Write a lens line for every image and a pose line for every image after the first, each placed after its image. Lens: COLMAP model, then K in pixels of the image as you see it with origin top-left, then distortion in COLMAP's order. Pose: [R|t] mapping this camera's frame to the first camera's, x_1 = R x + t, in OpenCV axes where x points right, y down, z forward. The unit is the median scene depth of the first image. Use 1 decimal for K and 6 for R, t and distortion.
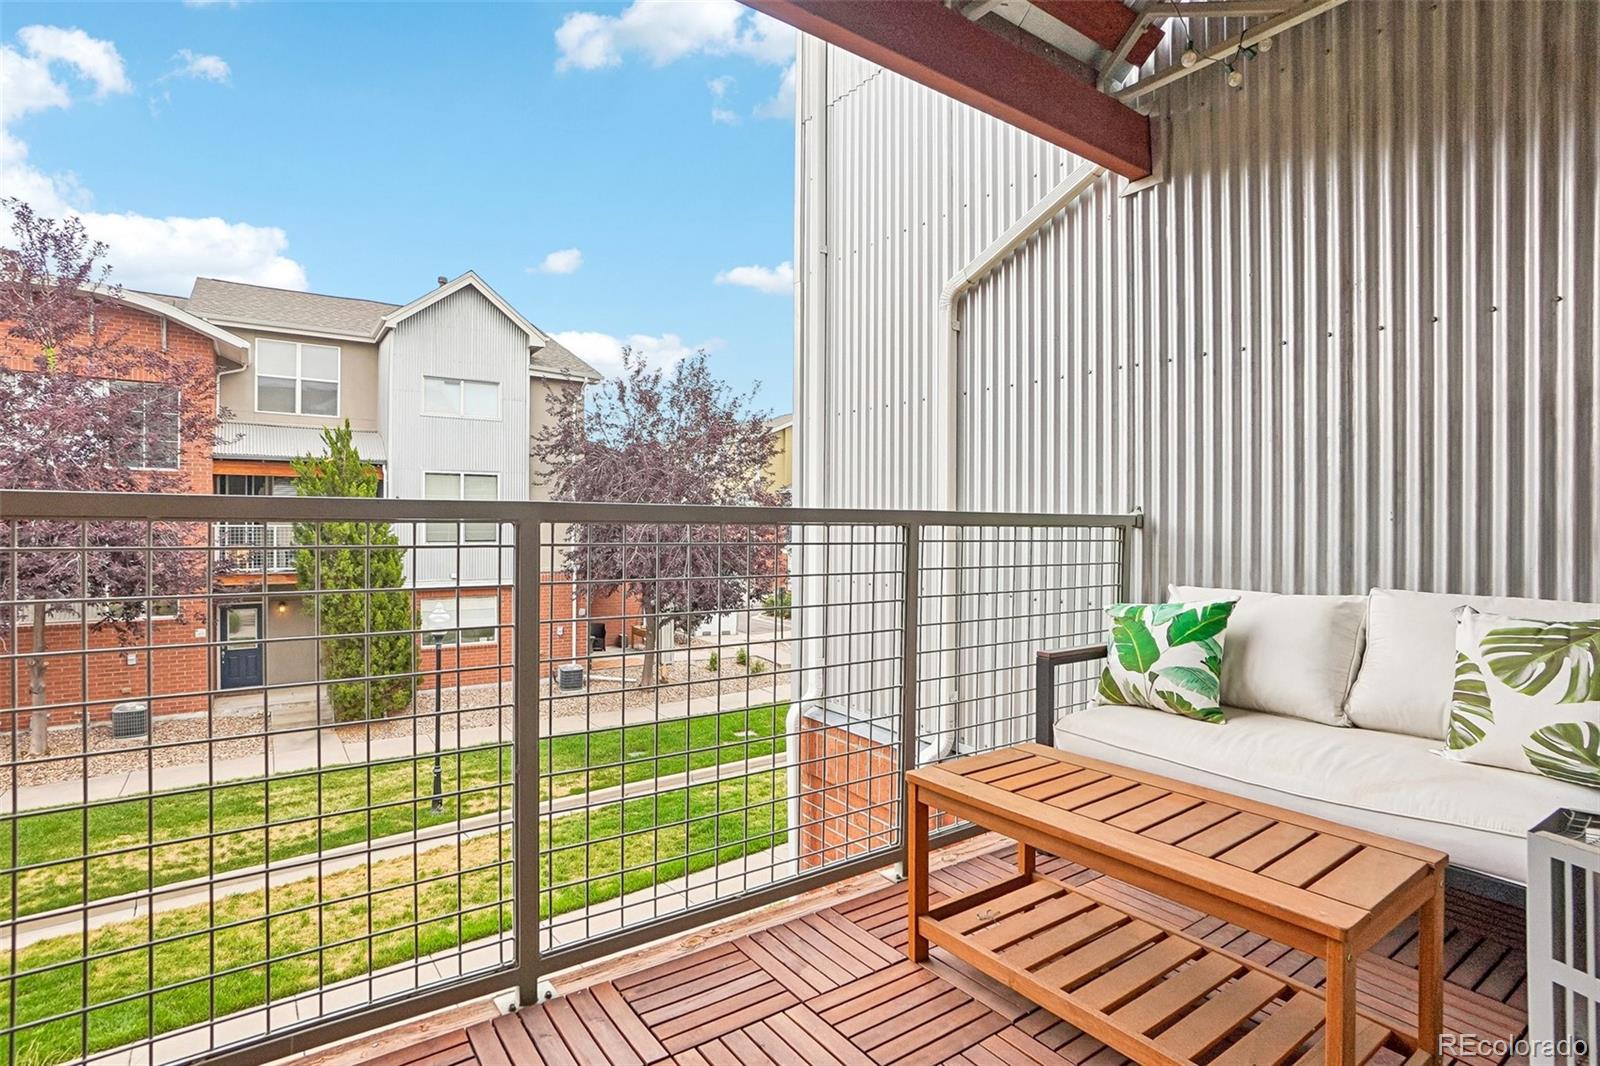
lens RADIAL K [[792.7, 0, 801.5], [0, 792.7, 525.1], [0, 0, 1]] dist [-0.016878, 0.010553]
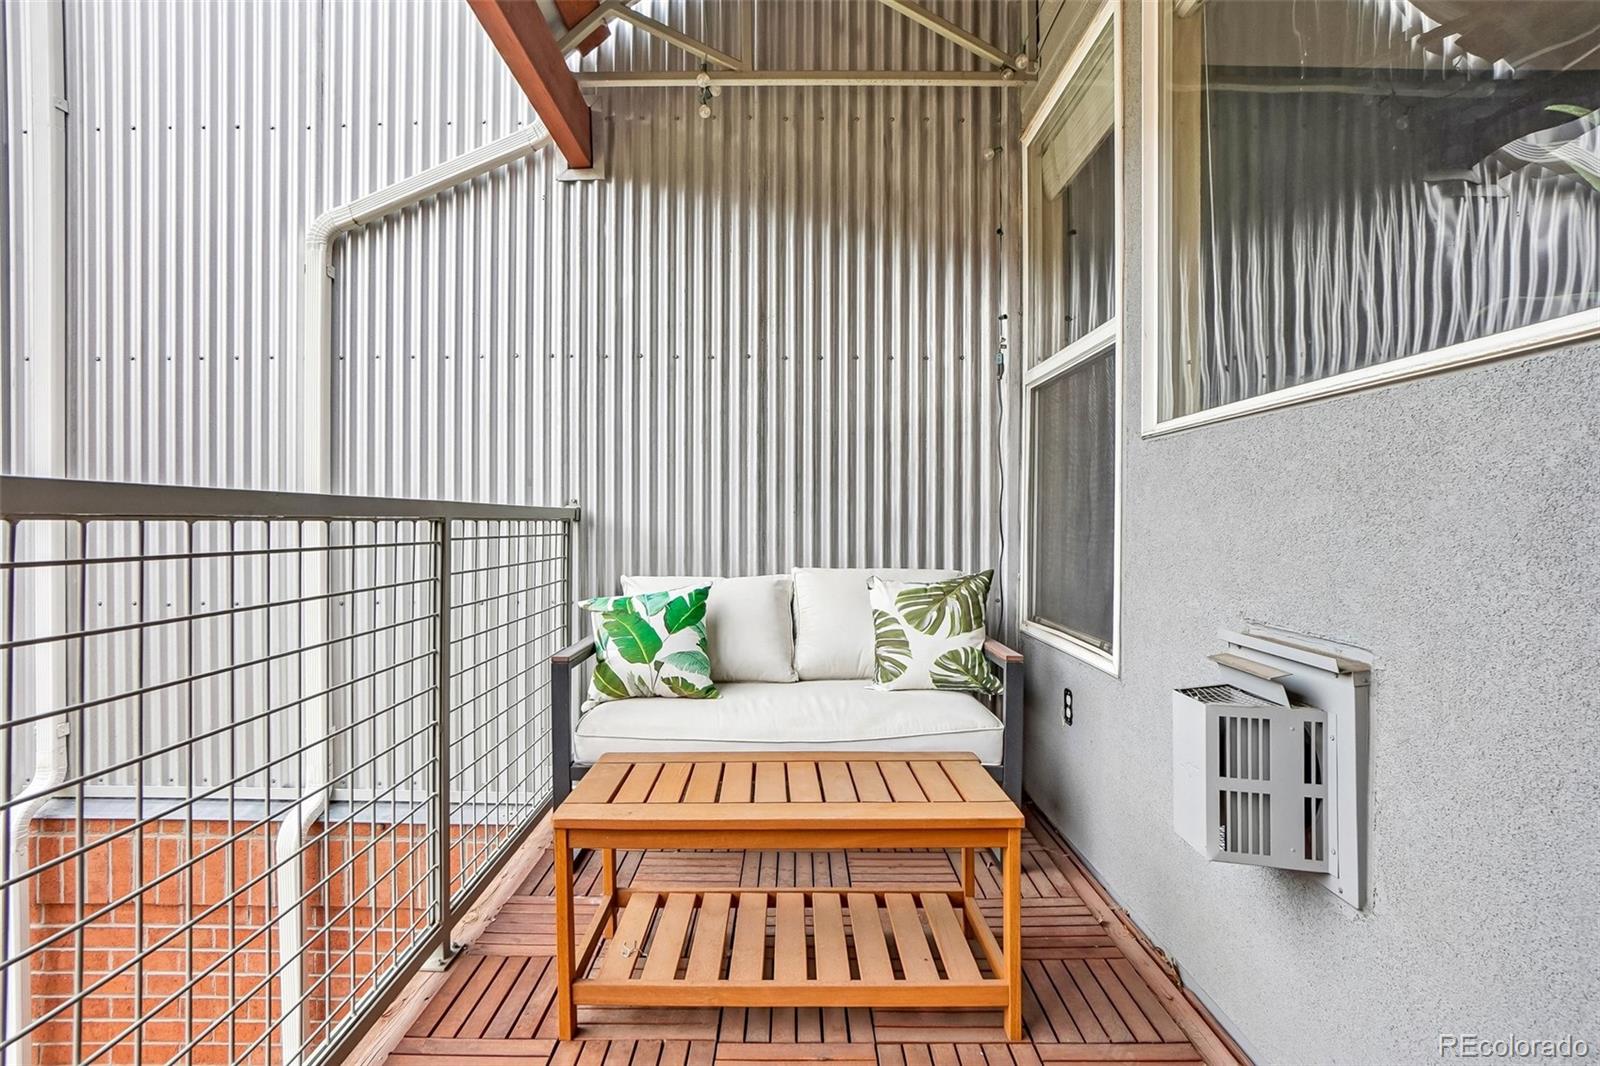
lens RADIAL K [[819.9, 0, 796.9], [0, 819.9, 522.5], [0, 0, 1]] dist [-0.010282, 0.001066]
pose [[0.613264, -0.011128, 0.789800, -0.280033], [0.008122, 0.999937, 0.007781, -0.000717], [-0.789836, 0.001643, 0.613315, 0.198707]]
